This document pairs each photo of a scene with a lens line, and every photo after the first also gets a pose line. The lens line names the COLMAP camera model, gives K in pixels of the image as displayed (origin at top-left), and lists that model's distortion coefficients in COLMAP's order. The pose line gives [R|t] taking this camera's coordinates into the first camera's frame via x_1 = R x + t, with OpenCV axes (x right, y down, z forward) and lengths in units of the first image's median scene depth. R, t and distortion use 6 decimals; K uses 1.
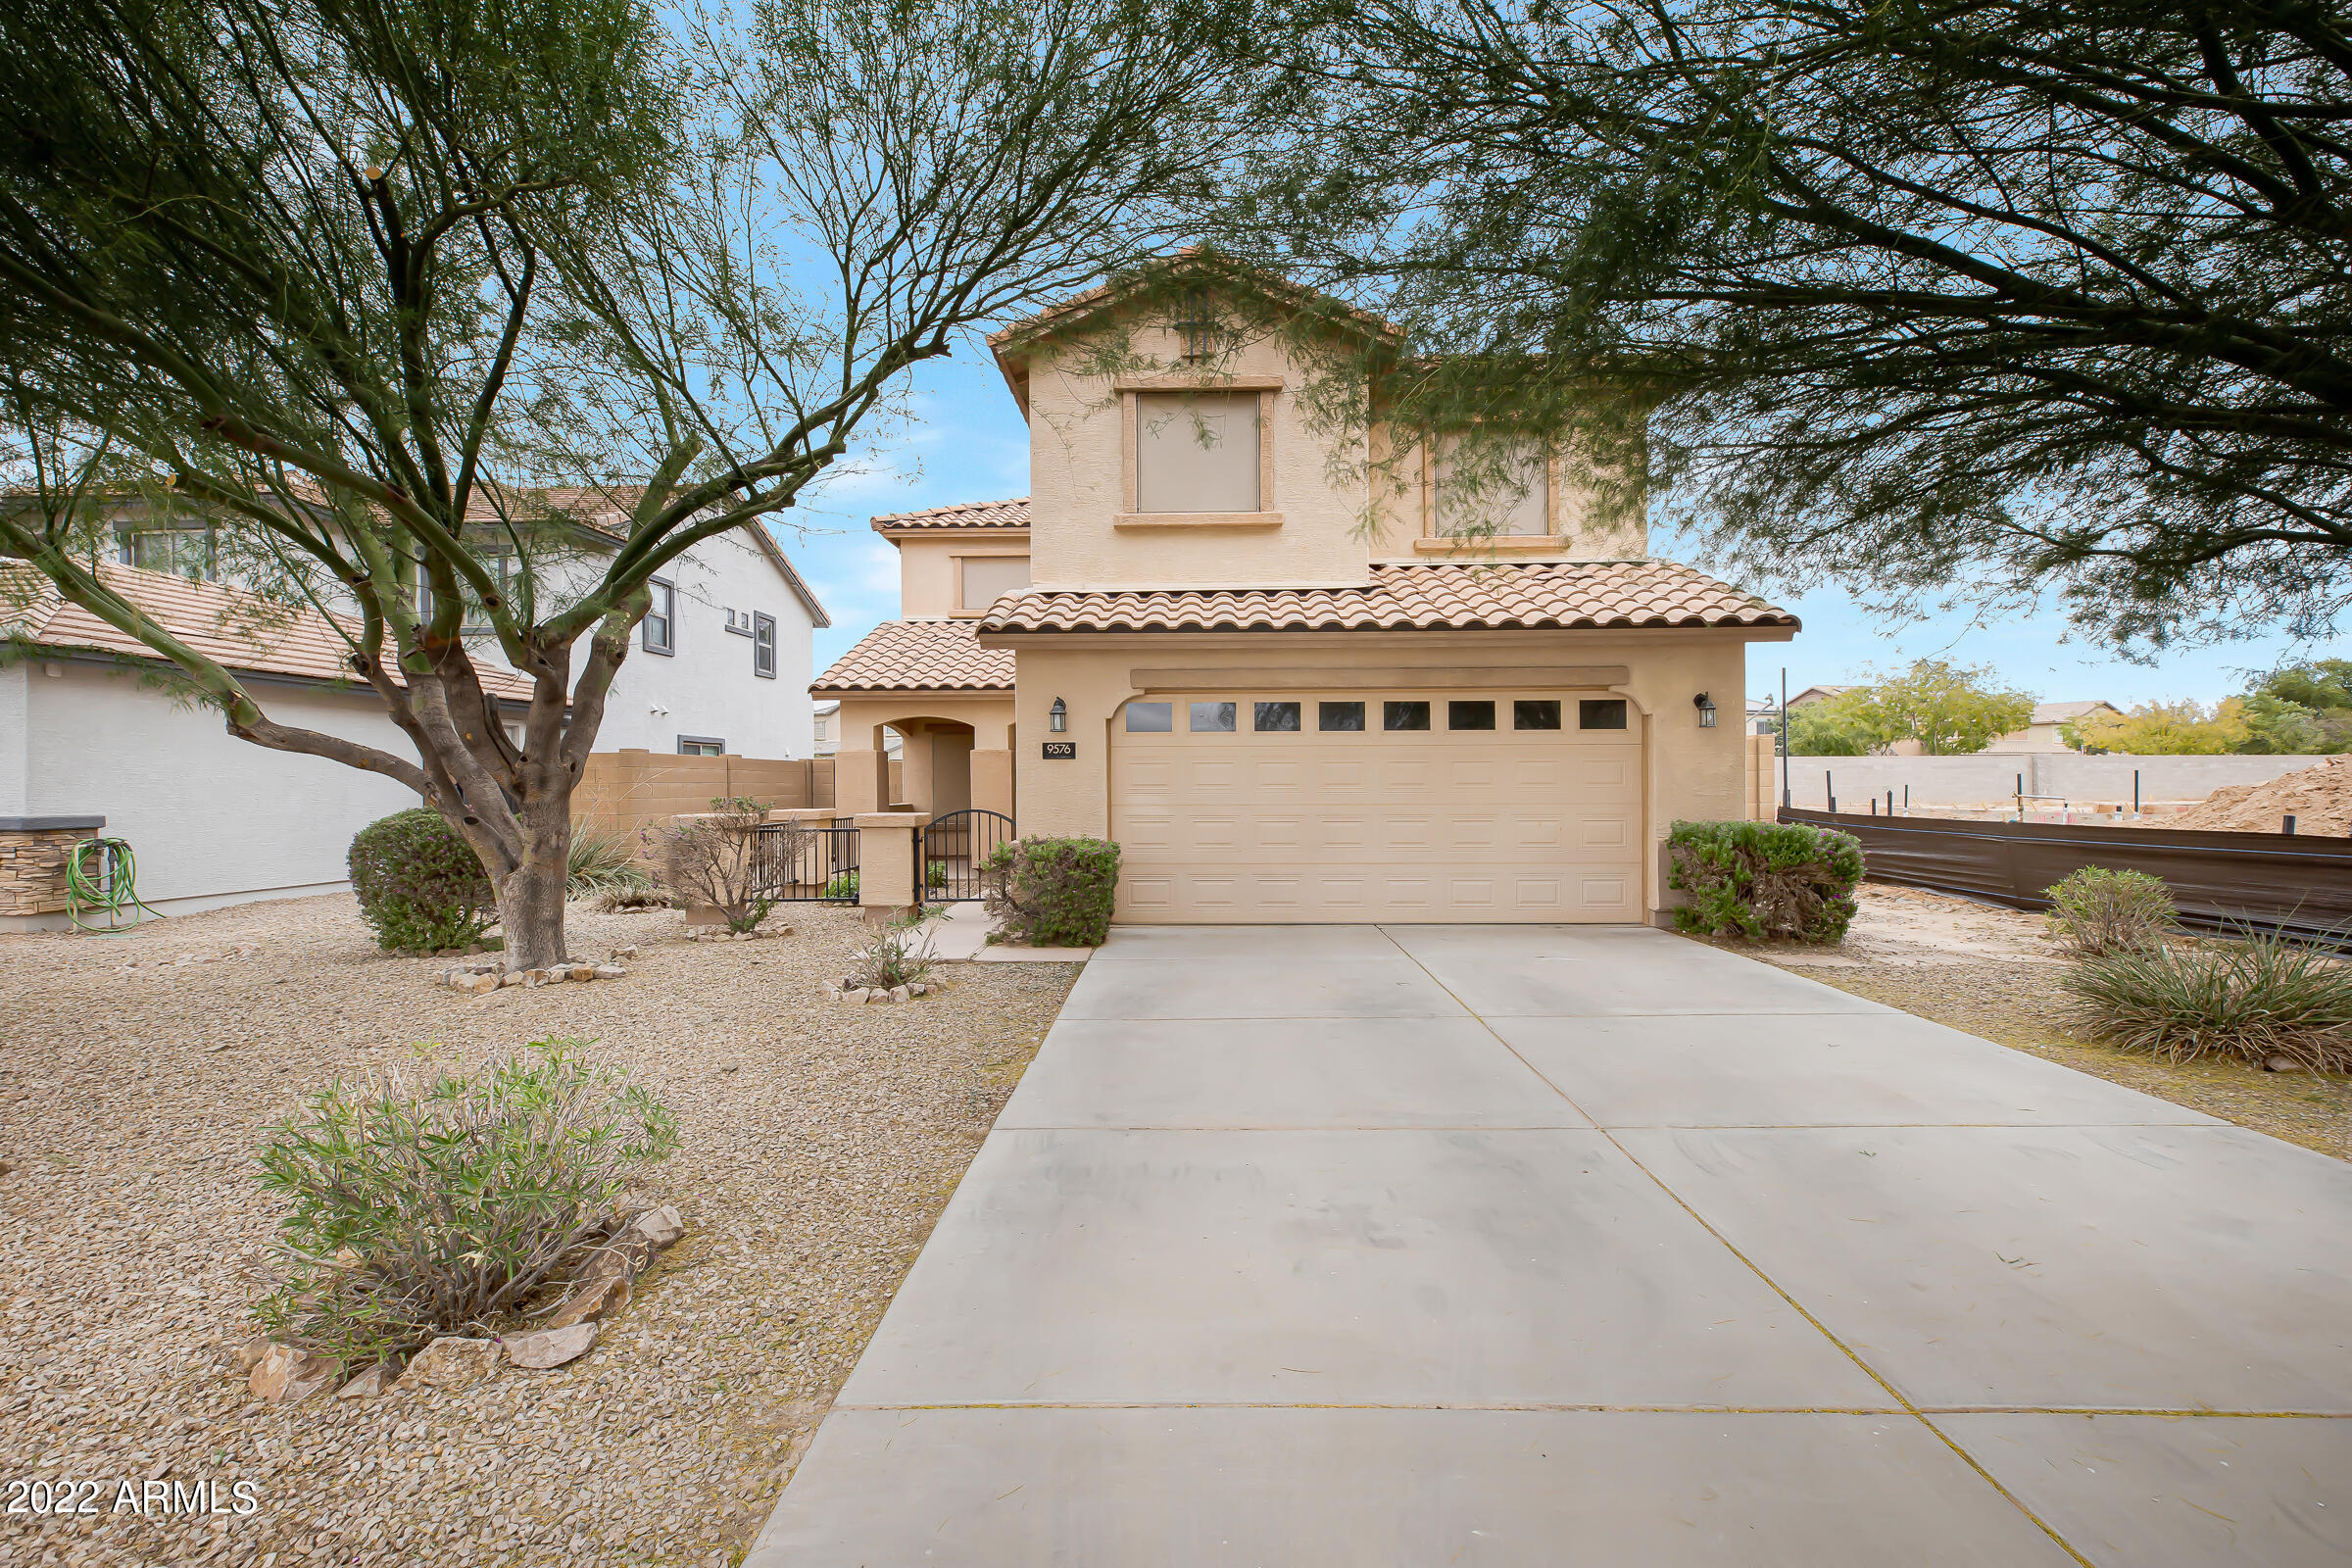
lens RADIAL K [[1077.5, 0, 1175.4], [0, 1077.5, 784.3], [0, 0, 1]] dist [0.018409, 0.000190]
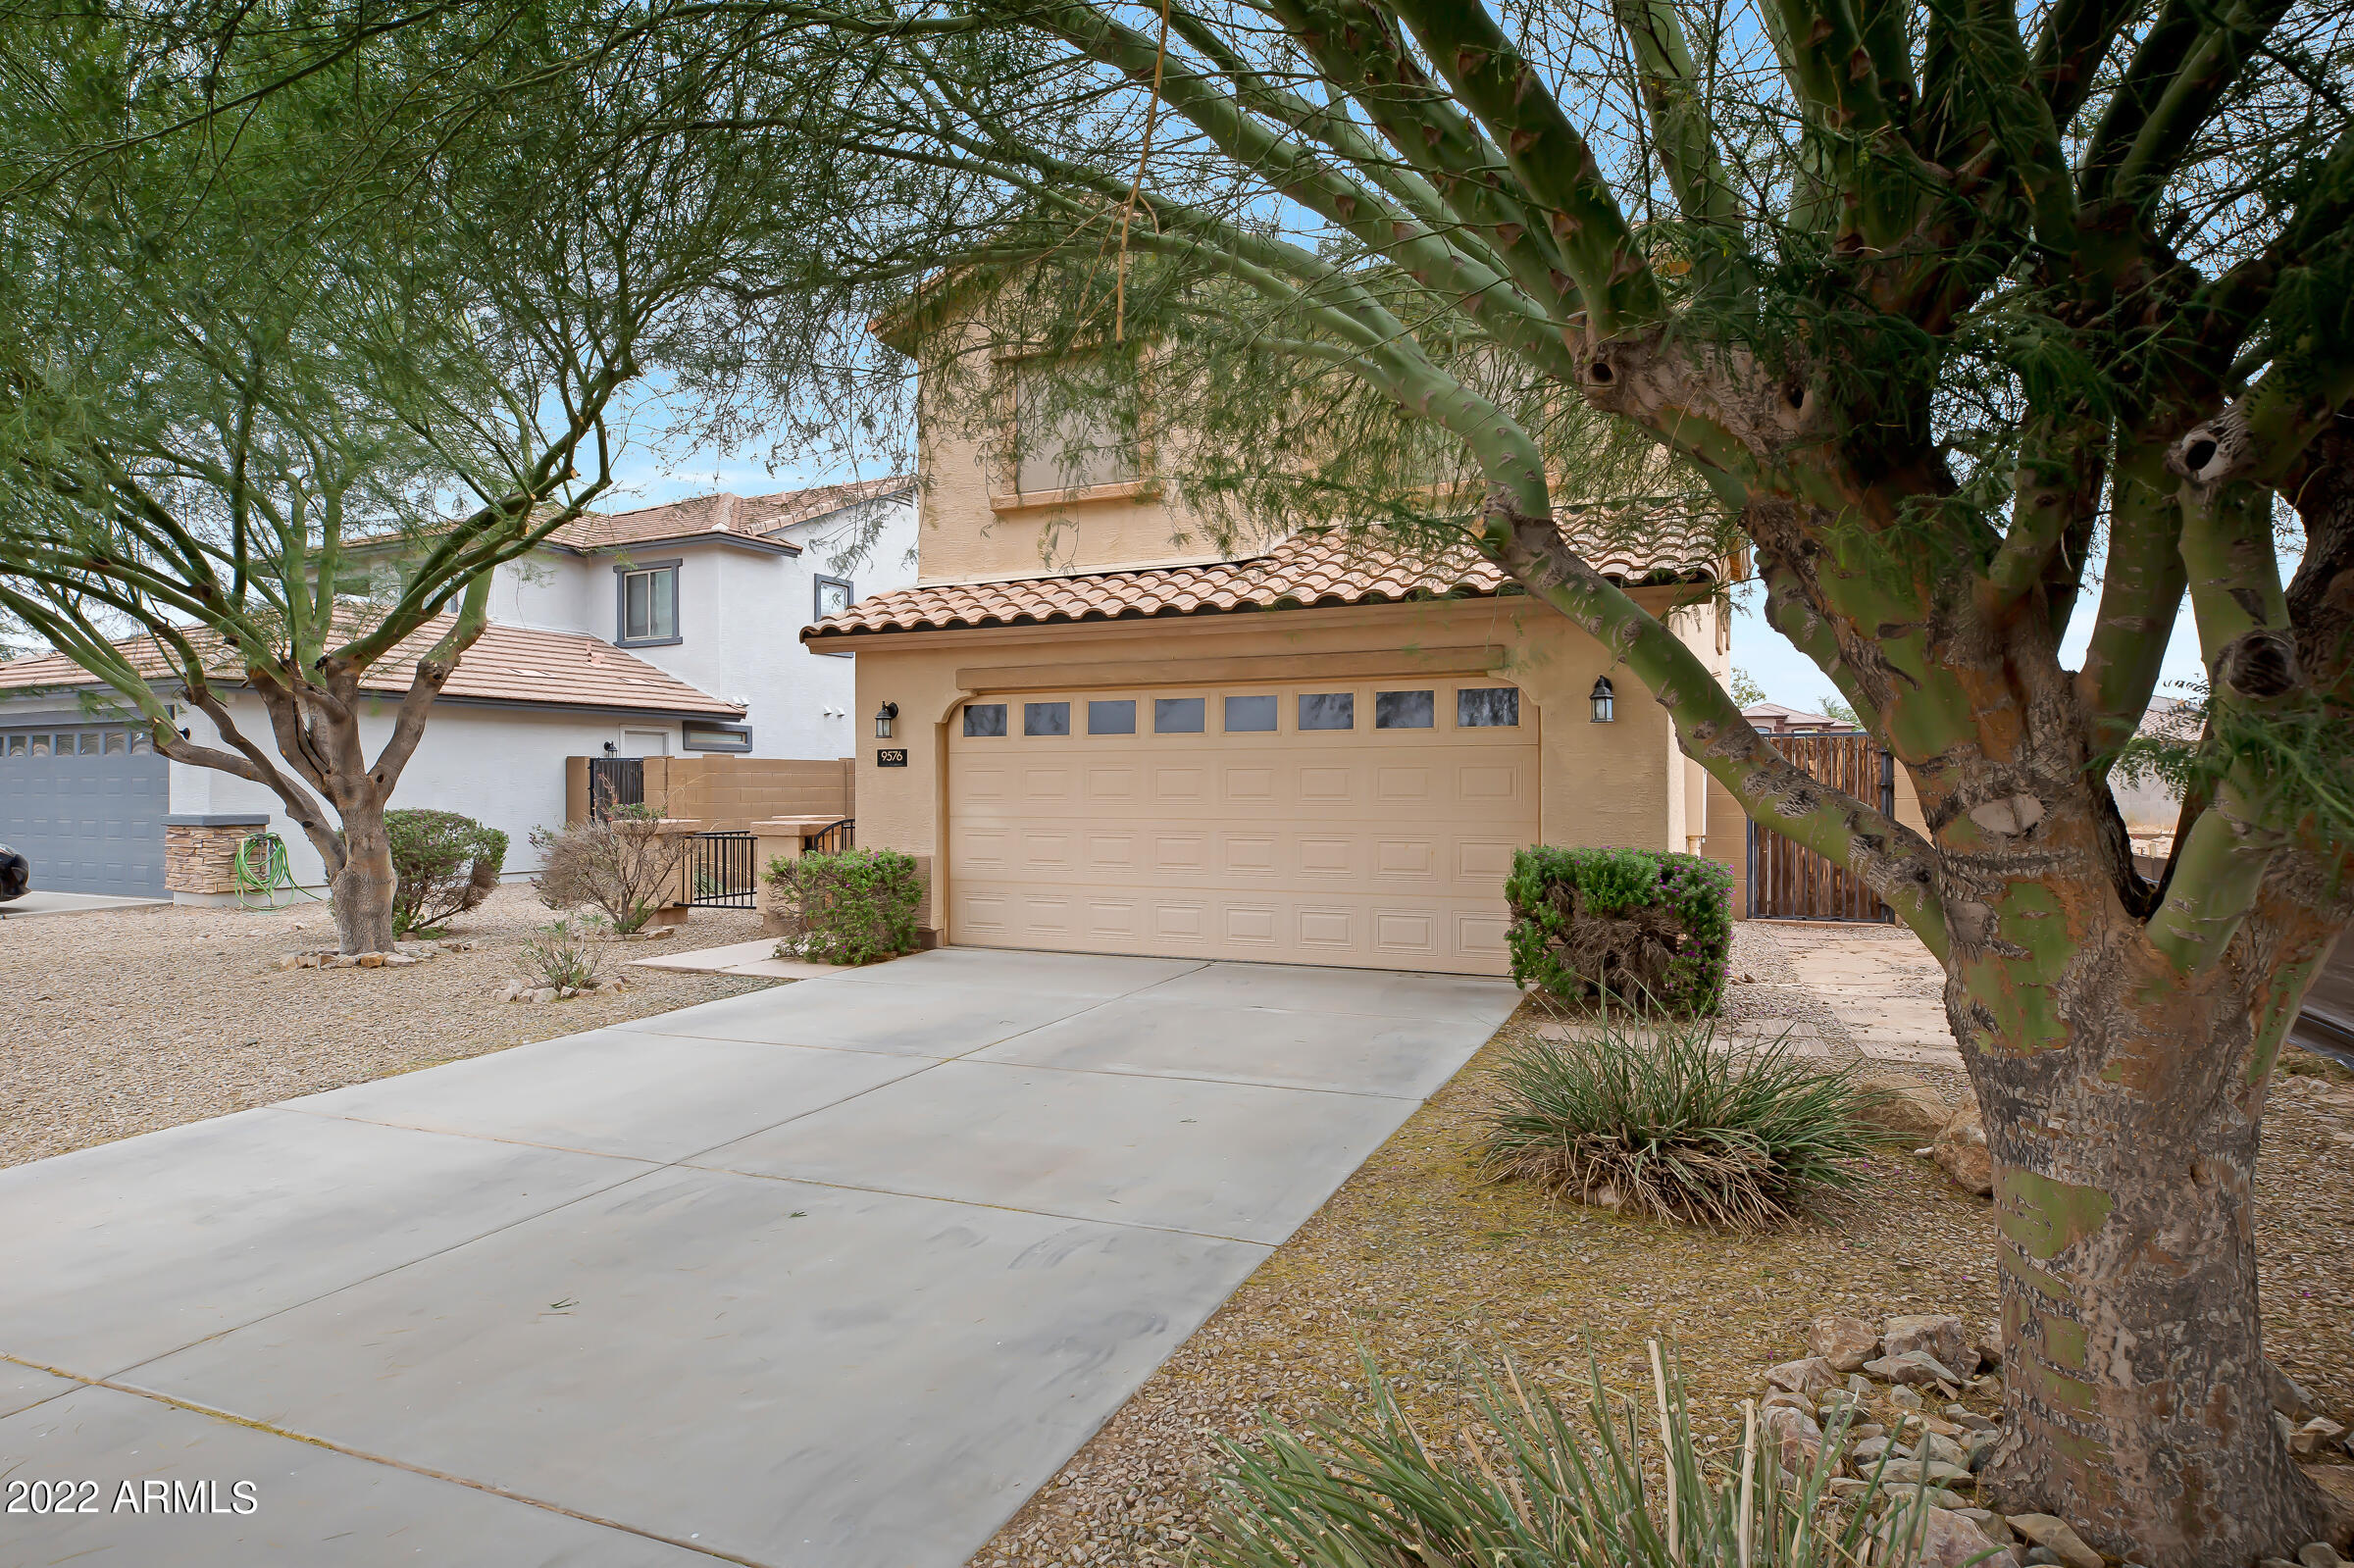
lens RADIAL K [[1300.7, 0, 1169.6], [0, 1300.7, 780.8], [0, 0, 1]] dist [0.022035, 0.000174]
pose [[0.921257, 0.001942, -0.388950, 0.555775], [-0.003556, 0.999988, -0.003429, -0.008168], [0.388938, 0.004542, 0.921253, 0.047372]]
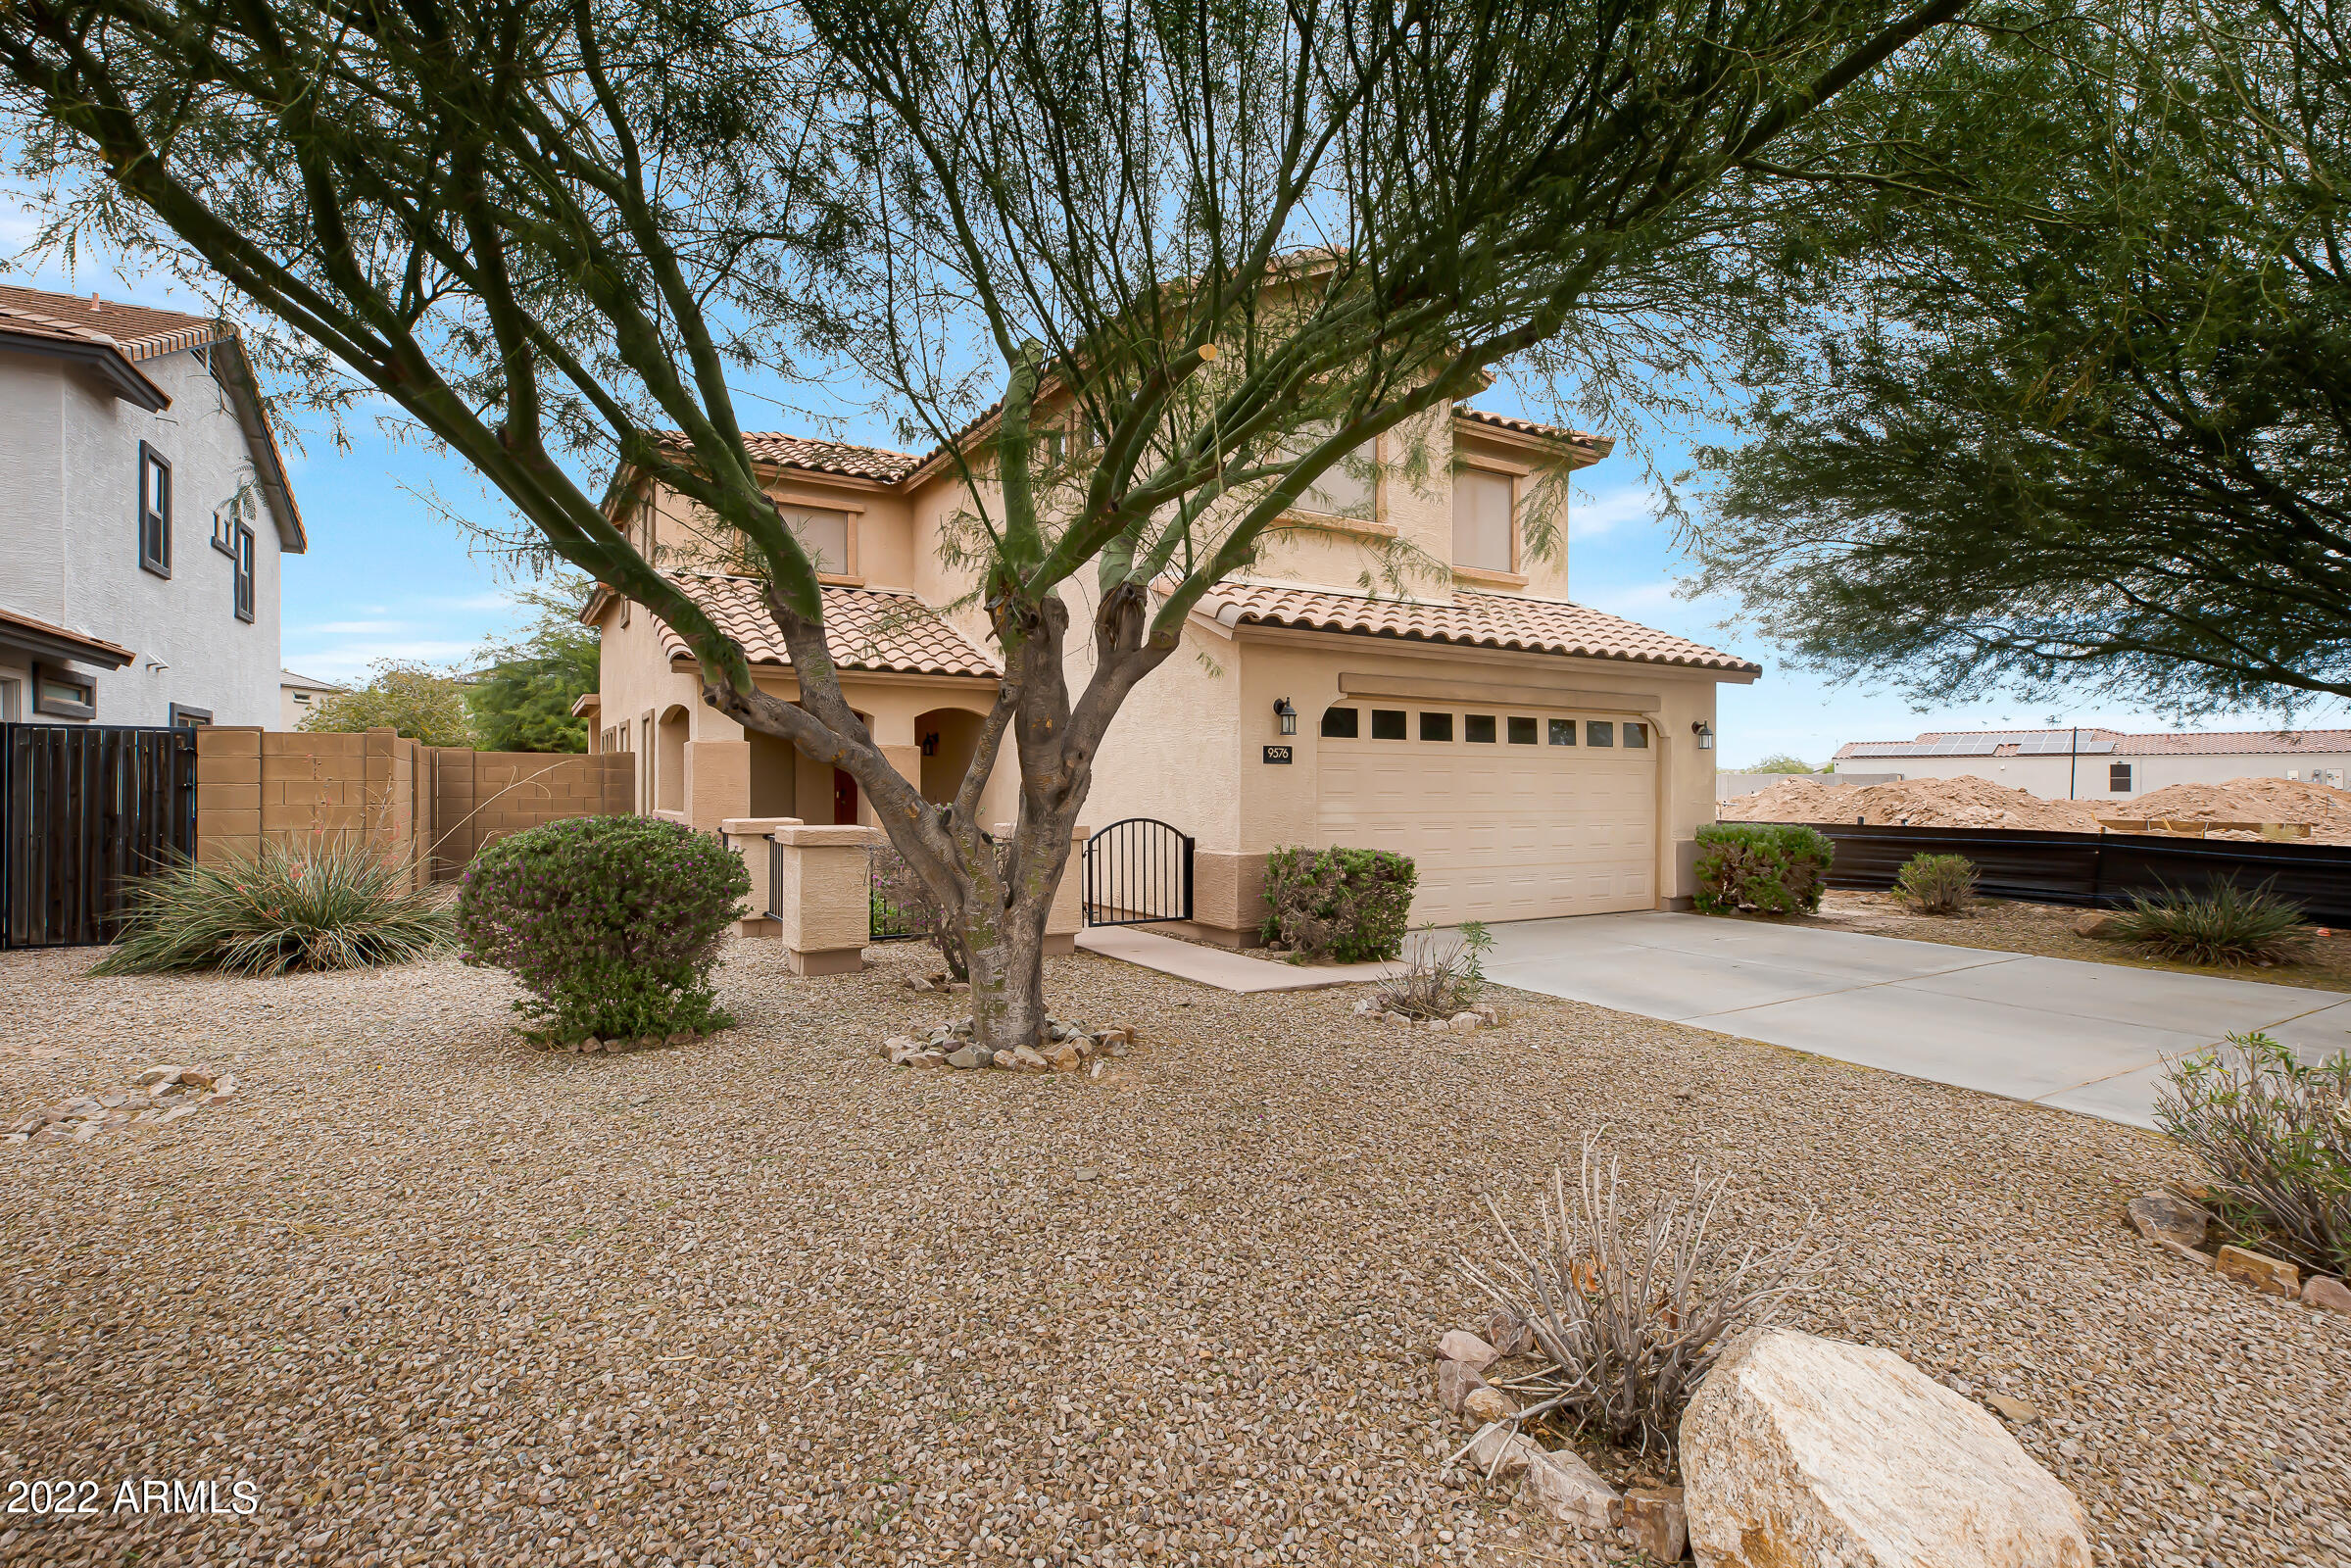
lens RADIAL K [[1210.7, 0, 1178.5], [0, 1210.7, 787.7], [0, 0, 1]] dist [-0.002676, -0.000112]
pose [[0.839386, 0.008996, 0.543462, -0.755101], [-0.010008, 0.999949, -0.001096, -0.000417], [-0.543444, -0.004519, 0.839433, 0.157614]]
